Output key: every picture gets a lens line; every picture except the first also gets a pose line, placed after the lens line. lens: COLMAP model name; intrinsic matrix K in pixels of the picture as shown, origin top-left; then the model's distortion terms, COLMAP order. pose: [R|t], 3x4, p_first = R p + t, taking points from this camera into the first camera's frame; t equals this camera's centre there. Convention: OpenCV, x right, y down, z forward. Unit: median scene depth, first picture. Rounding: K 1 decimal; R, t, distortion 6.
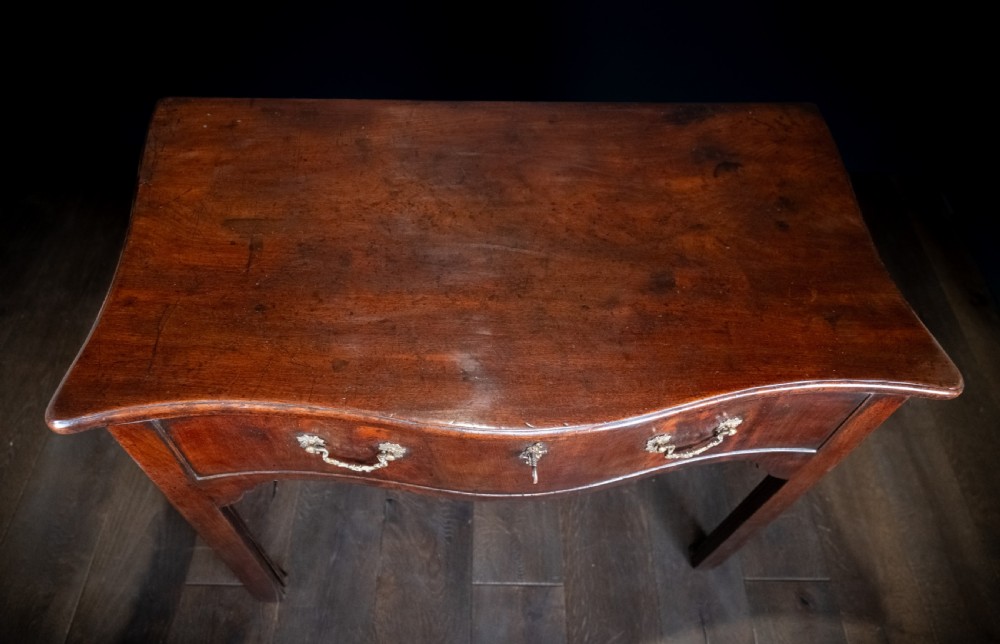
lens RADIAL K [[687.1, 0, 505.2], [0, 687.1, 341.1], [0, 0, 1]] dist [-0.019497, 0.005823]
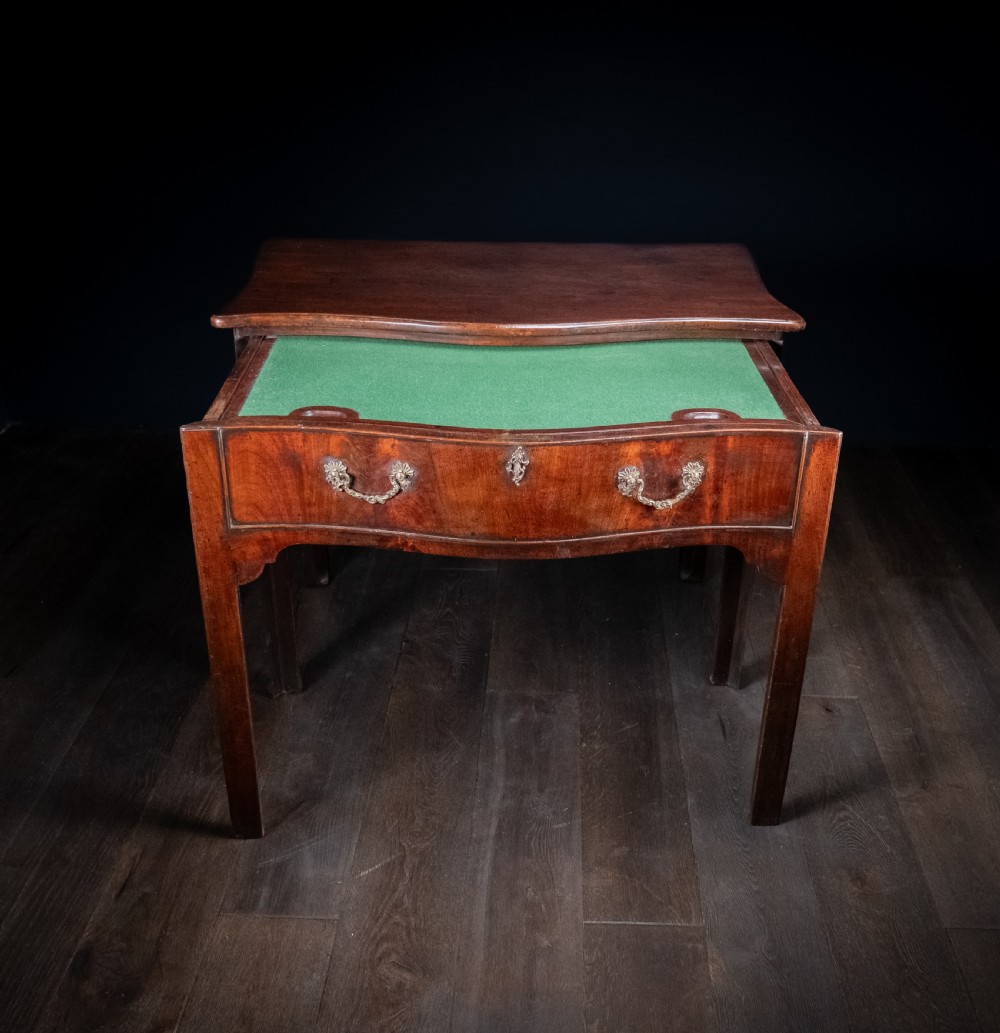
lens RADIAL K [[1115.1, 0, 553.1], [0, 1115.1, 507.4], [0, 0, 1]] dist [-0.023305, 0.000000]
pose [[0.999090, -0.026838, -0.033150, 0.178223], [0.008844, 0.890684, -0.454537, 1.382161], [0.041725, 0.453831, 0.890111, -0.903928]]
